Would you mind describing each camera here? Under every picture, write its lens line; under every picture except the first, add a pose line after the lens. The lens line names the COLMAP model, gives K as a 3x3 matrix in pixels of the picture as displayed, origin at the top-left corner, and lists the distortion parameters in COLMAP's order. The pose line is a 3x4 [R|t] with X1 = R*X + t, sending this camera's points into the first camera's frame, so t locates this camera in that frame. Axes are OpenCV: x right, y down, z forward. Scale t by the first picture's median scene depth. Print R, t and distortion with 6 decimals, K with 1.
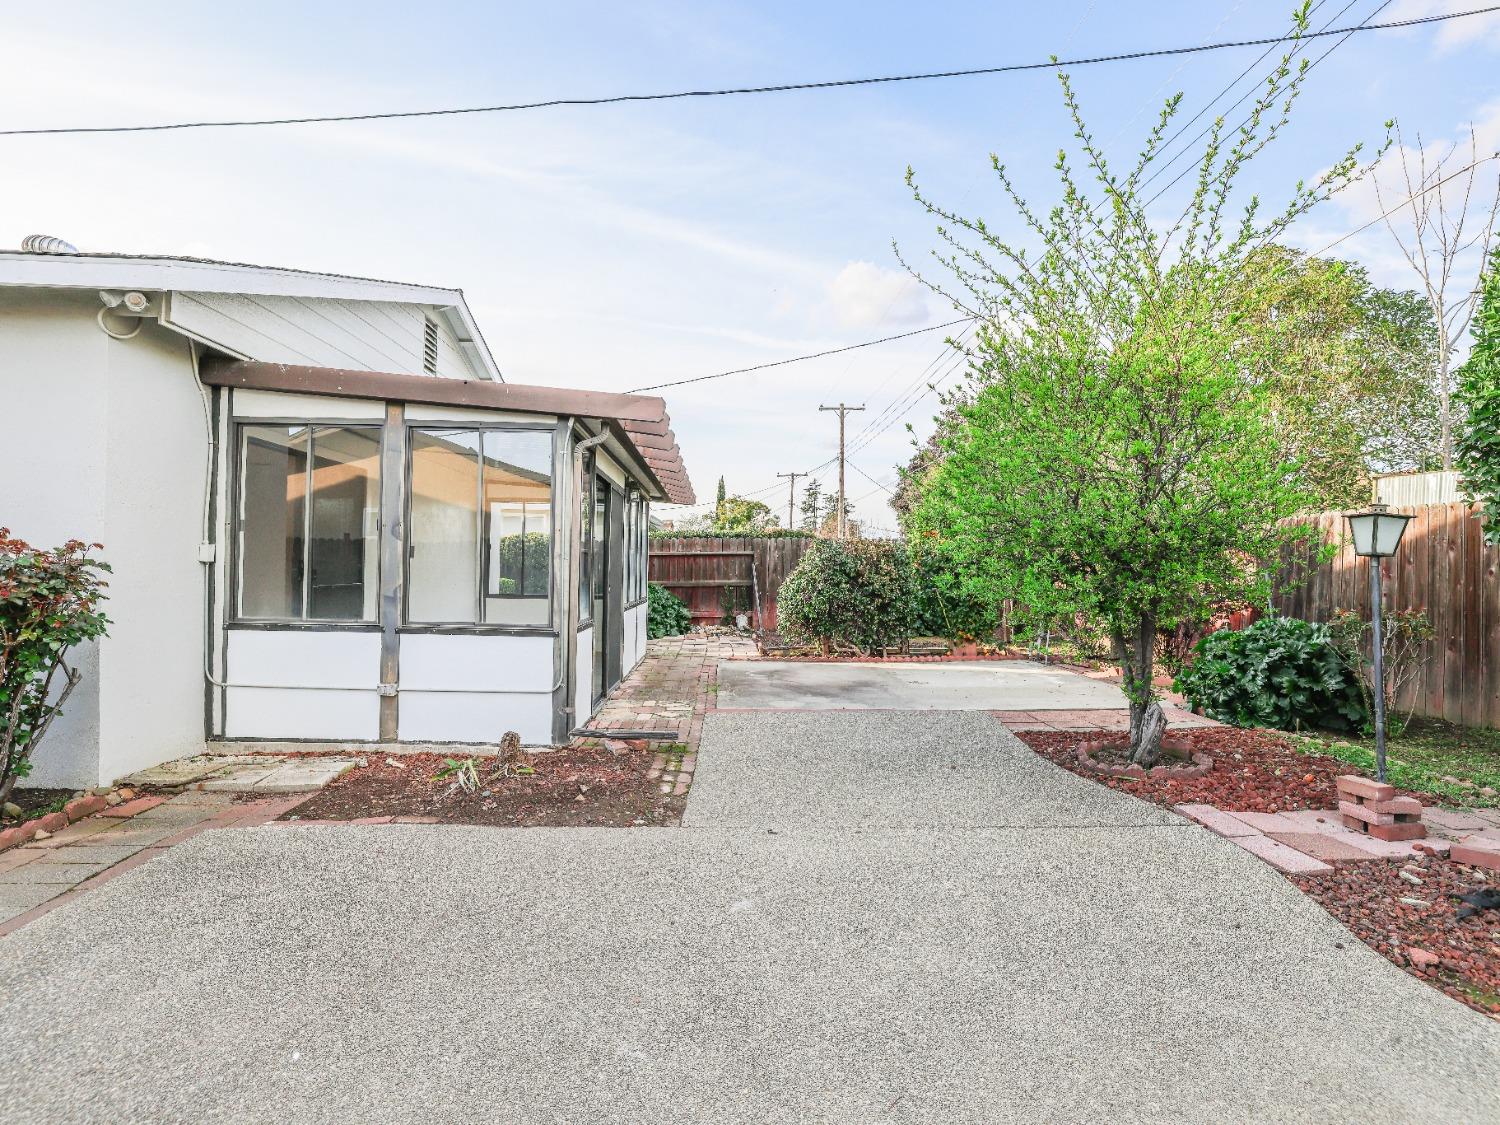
lens RADIAL K [[719.3, 0, 747.1], [0, 719.3, 559.9], [0, 0, 1]] dist [-0.049484, 0.015823]
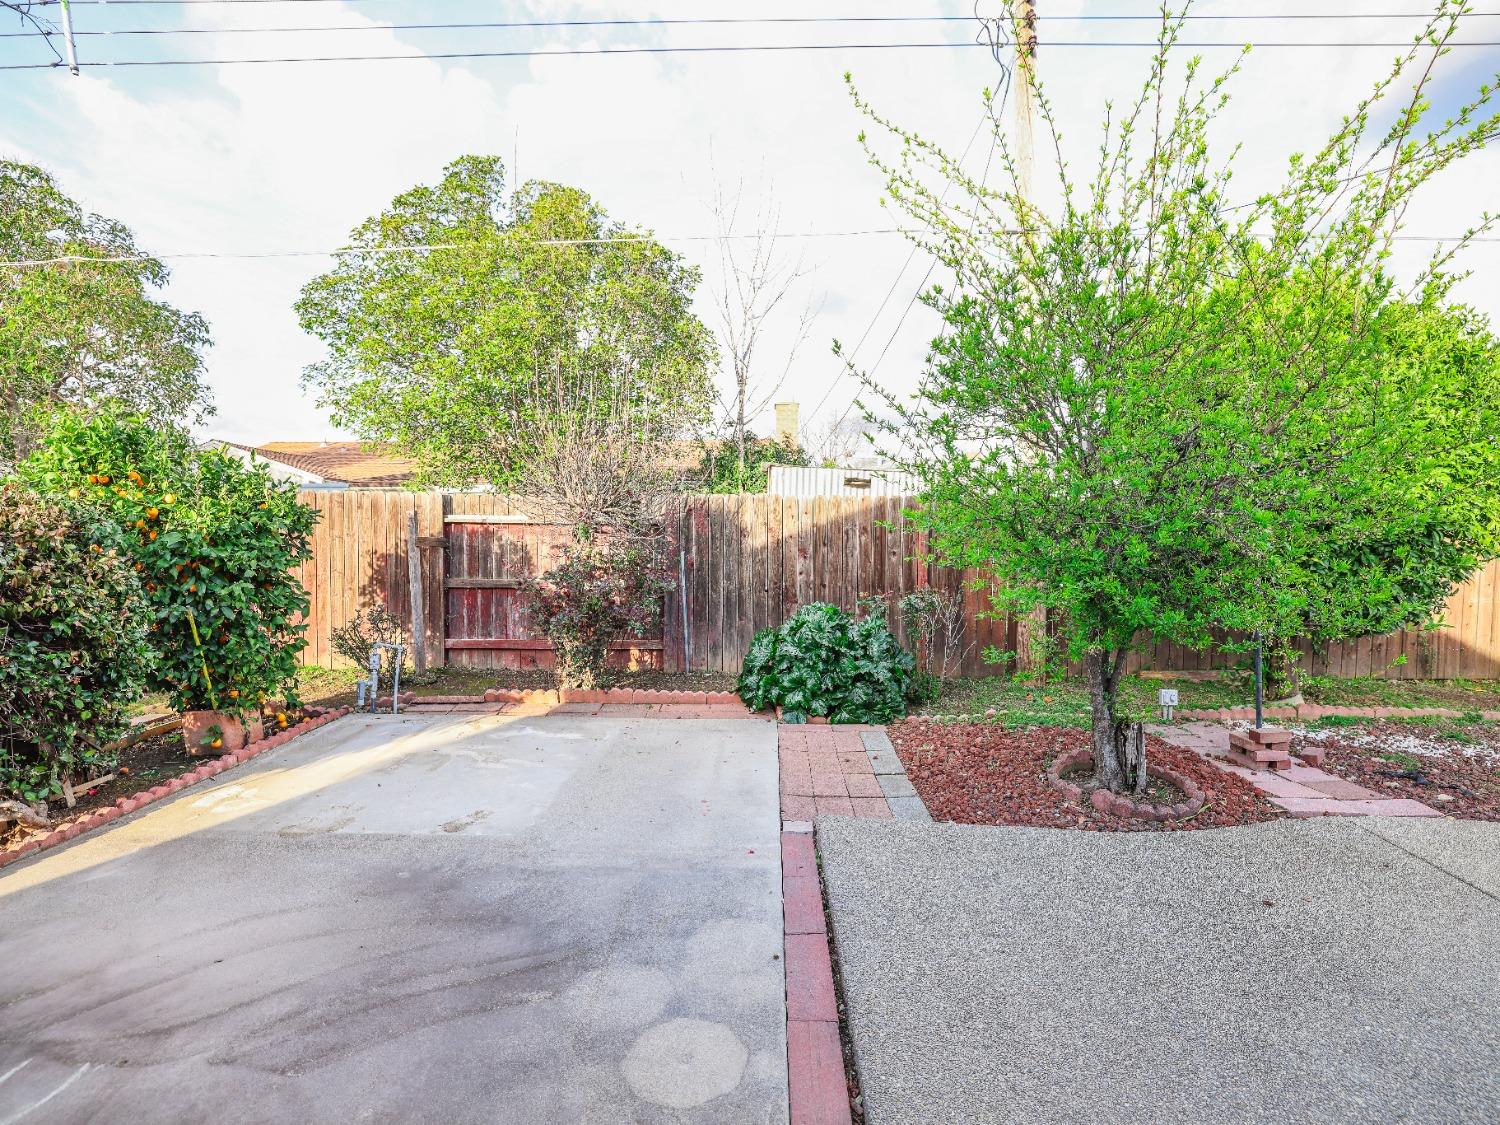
lens RADIAL K [[719.3, 0, 752.2], [0, 719.3, 559.6], [0, 0, 1]] dist [-0.049484, 0.015823]
pose [[0.058286, -0.040596, 0.997474, -0.301365], [-0.014504, 0.999033, 0.041507, -0.023506], [-0.998195, -0.016886, 0.057641, 1.296350]]
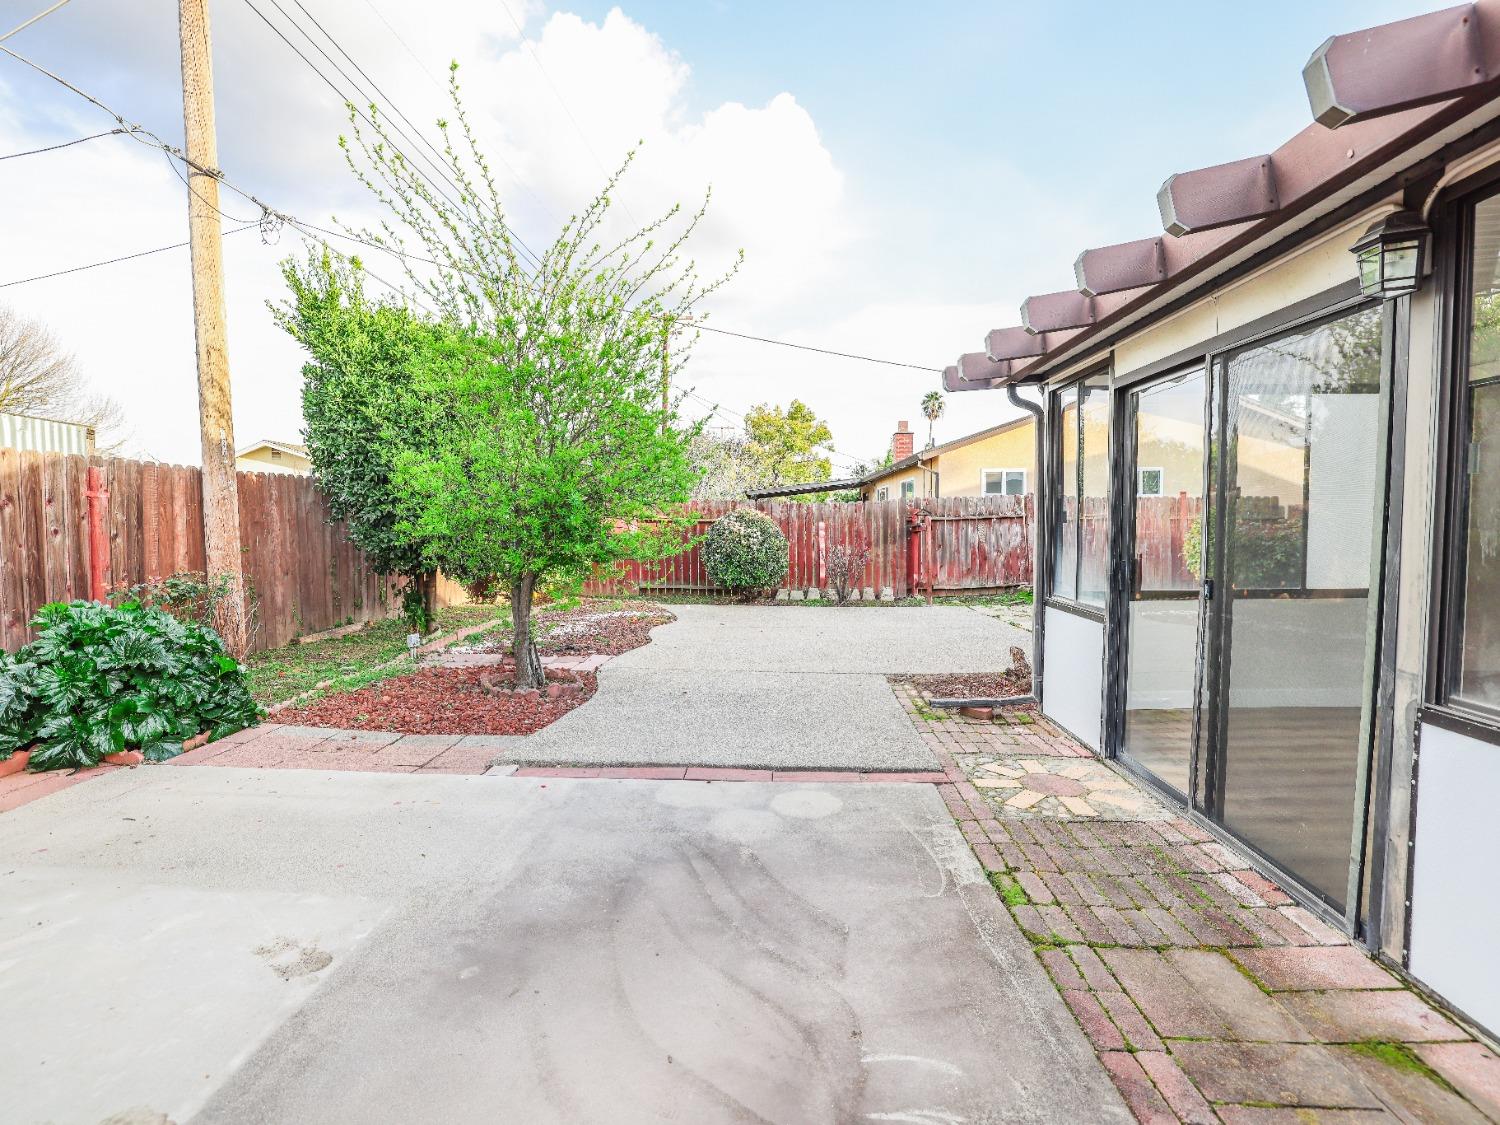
lens RADIAL K [[719.3, 0, 750.2], [0, 719.3, 556.7], [0, 0, 1]] dist [-0.049484, 0.015823]
pose [[-0.997090, -0.012503, 0.075202, 0.081039], [-0.009837, 0.999314, 0.035709, 0.010285], [-0.075597, 0.034865, -0.996529, 2.031760]]
